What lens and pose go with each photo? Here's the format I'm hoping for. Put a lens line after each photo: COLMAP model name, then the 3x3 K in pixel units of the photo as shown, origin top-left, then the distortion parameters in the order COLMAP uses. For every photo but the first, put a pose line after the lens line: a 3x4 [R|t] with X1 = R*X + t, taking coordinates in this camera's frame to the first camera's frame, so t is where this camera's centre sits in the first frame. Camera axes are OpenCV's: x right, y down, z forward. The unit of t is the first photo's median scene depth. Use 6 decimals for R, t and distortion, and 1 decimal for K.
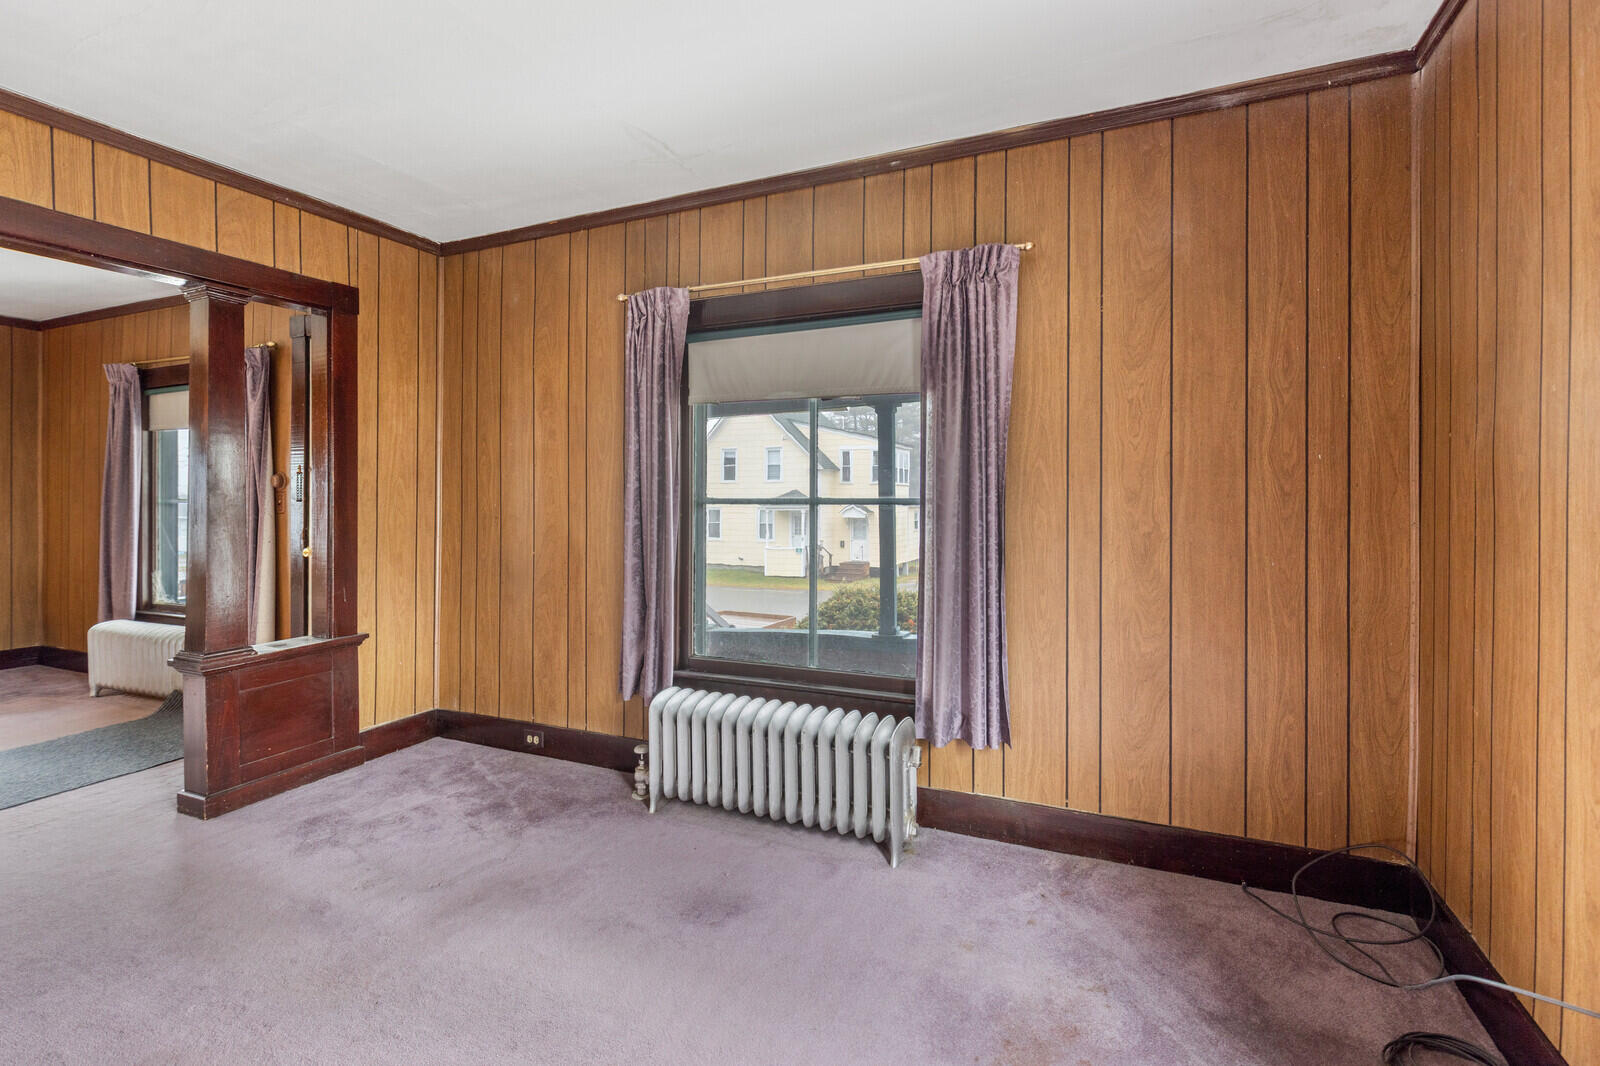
lens RADIAL K [[748.0, 0, 791.0], [0, 748.0, 496.5], [0, 0, 1]] dist [0.001982, -0.001499]
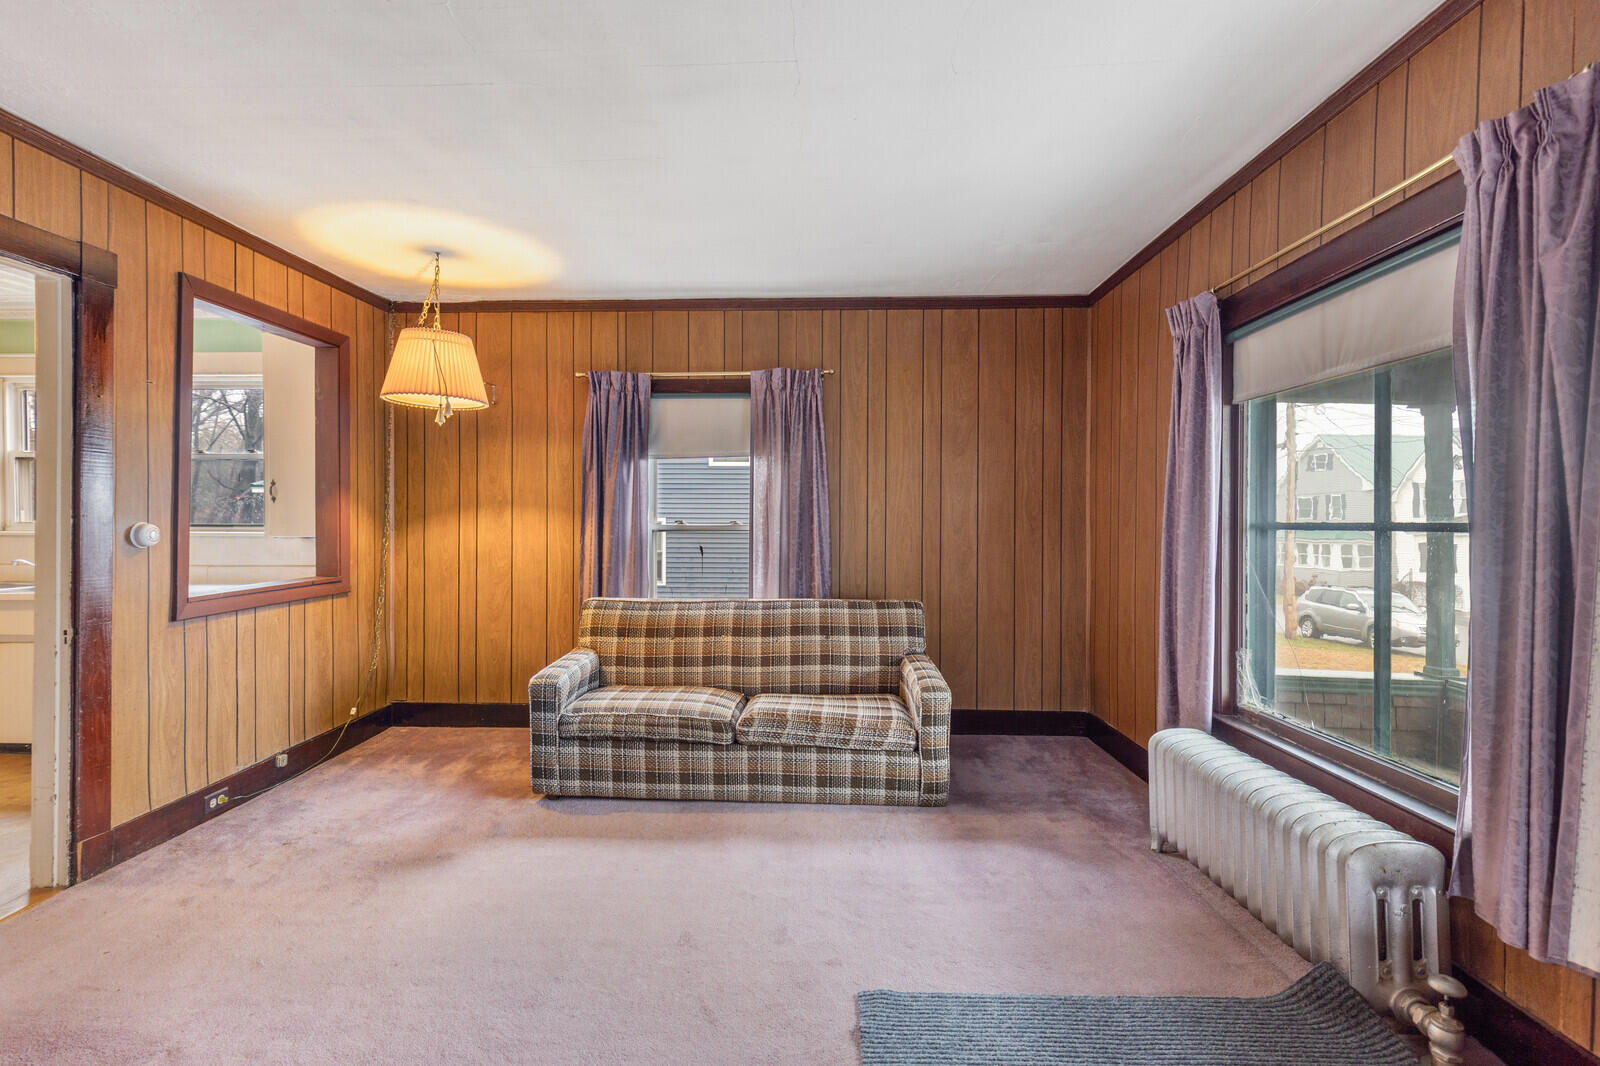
lens RADIAL K [[748.0, 0, 786.3], [0, 748.0, 524.1], [0, 0, 1]] dist [0.001982, -0.001499]
pose [[0.388748, 0.004865, -0.921331, -0.460446], [-0.002428, 0.999988, 0.004256, 0.002356], [0.921341, 0.000583, 0.388755, 0.459858]]
